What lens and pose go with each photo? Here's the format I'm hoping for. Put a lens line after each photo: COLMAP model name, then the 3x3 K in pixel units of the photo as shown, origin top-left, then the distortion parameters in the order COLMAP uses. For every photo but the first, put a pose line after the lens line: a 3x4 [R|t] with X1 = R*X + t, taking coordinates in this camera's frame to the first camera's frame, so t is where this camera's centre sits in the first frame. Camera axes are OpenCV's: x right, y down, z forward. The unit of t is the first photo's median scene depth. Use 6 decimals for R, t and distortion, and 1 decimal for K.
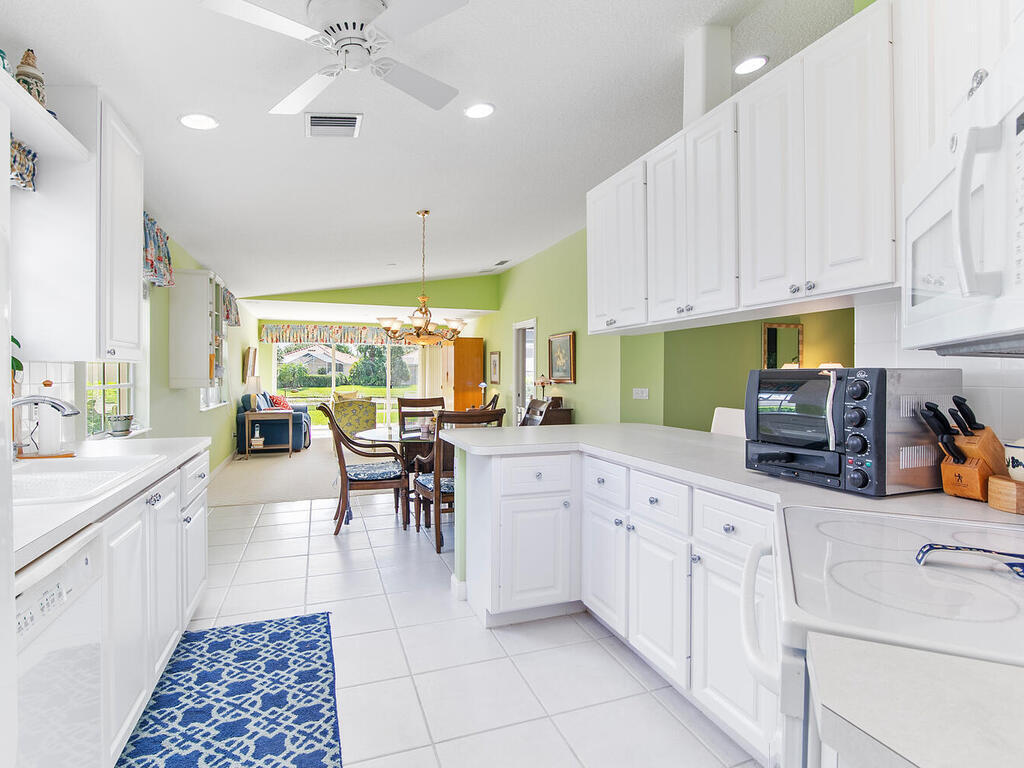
lens RADIAL K [[523.6, 0, 505.6], [0, 523.6, 382.8], [0, 0, 1]] dist [-0.002096, -0.000431]
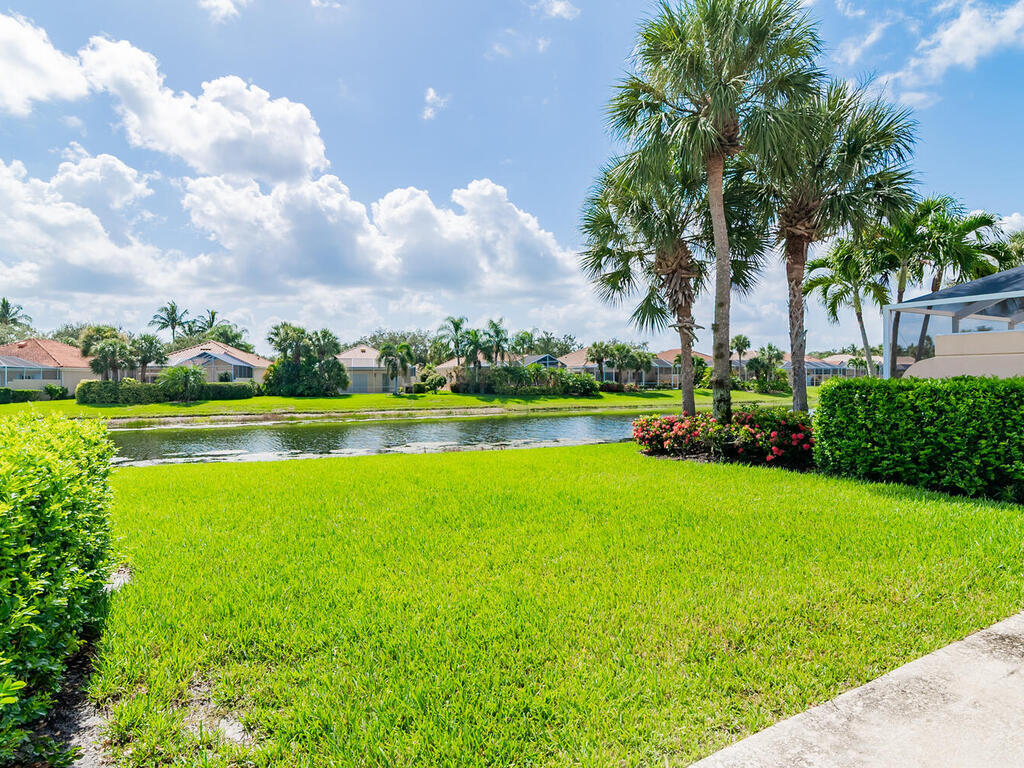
lens RADIAL K [[570.1, 0, 506.2], [0, 570.1, 384.1], [0, 0, 1]] dist [0.000275, 0.000299]
pose [[0.986673, -0.012018, 0.162270, -0.672446], [0.013272, 0.999890, -0.006646, -0.017499], [-0.162173, 0.008711, 0.986724, 1.135995]]
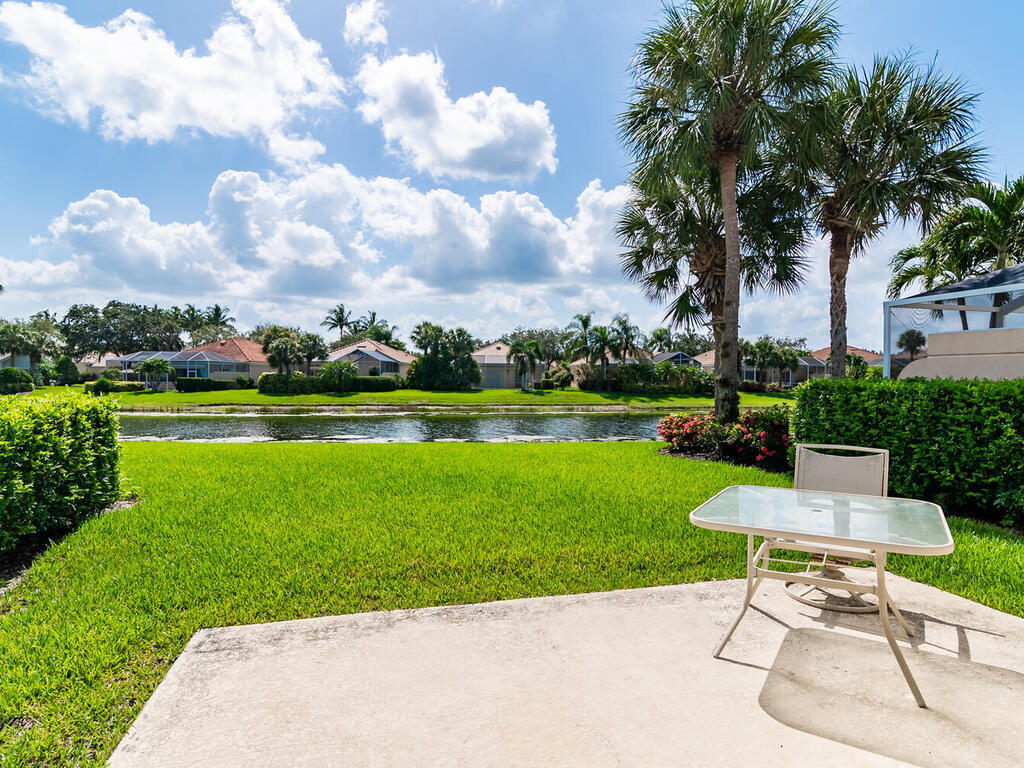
lens RADIAL K [[570.1, 0, 506.2], [0, 570.1, 384.1], [0, 0, 1]] dist [0.000275, 0.000299]
pose [[0.995060, 0.003814, -0.099203, -0.429331], [-0.004073, 0.999989, -0.002412, -0.013489], [0.099193, 0.002804, 0.995064, 1.031548]]
